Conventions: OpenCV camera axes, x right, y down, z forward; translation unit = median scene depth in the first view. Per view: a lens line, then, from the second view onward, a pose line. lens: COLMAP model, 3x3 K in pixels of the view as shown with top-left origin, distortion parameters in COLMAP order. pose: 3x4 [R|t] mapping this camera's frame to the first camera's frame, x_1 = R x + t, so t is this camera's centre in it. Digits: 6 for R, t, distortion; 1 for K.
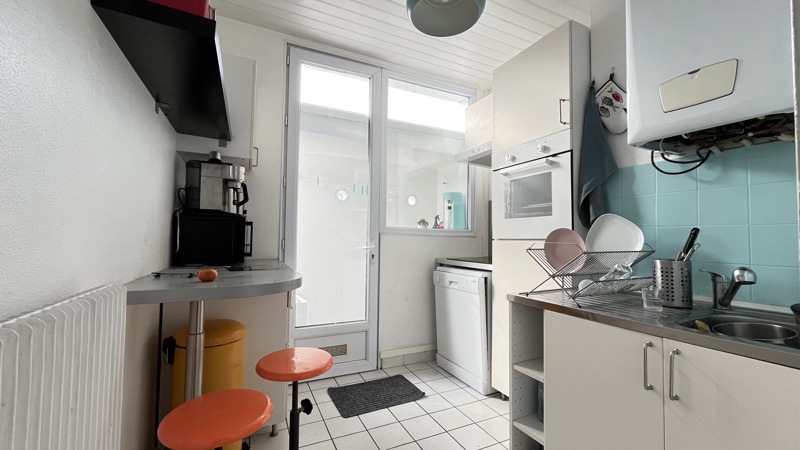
lens RADIAL K [[321.4, 0, 400.0], [0, 321.4, 225.0], [0, 0, 1]] dist [-0.004387, -0.000093]
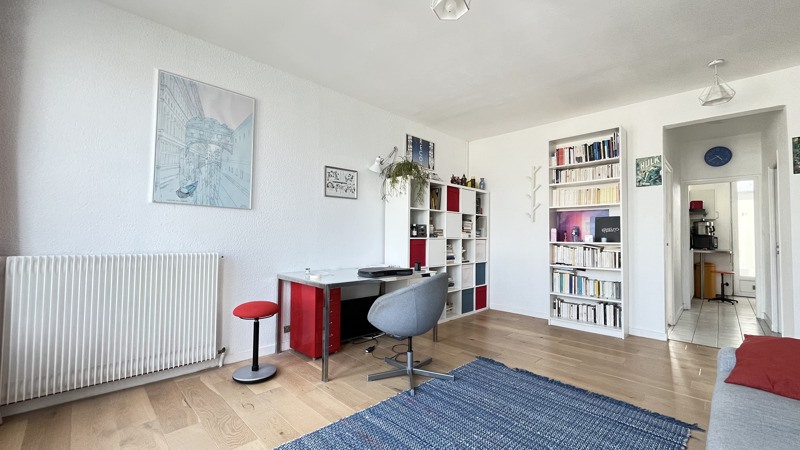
lens RADIAL K [[321.4, 0, 400.0], [0, 321.4, 225.0], [0, 0, 1]] dist [-0.004387, -0.000093]
pose [[0.327199, -0.044854, -0.943890, 1.693477], [0.030040, 0.998862, -0.037053, -0.123991], [0.944478, -0.016230, 0.328174, -3.371950]]
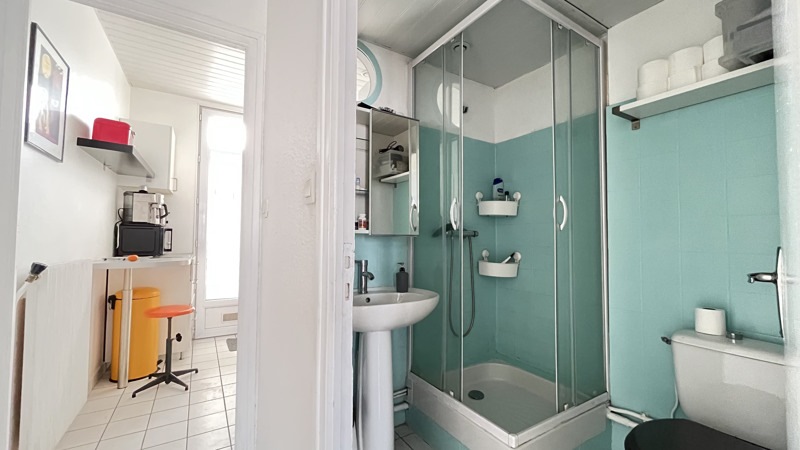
lens RADIAL K [[323.1, 0, 400.0], [0, 323.1, 225.0], [0, 0, 1]] dist [0.002142, 0.000283]
pose [[0.994179, 0.000361, 0.107743, 0.517476], [-0.000543, 0.999998, 0.001664, -0.035359], [-0.107742, -0.001713, 0.994177, -0.735456]]
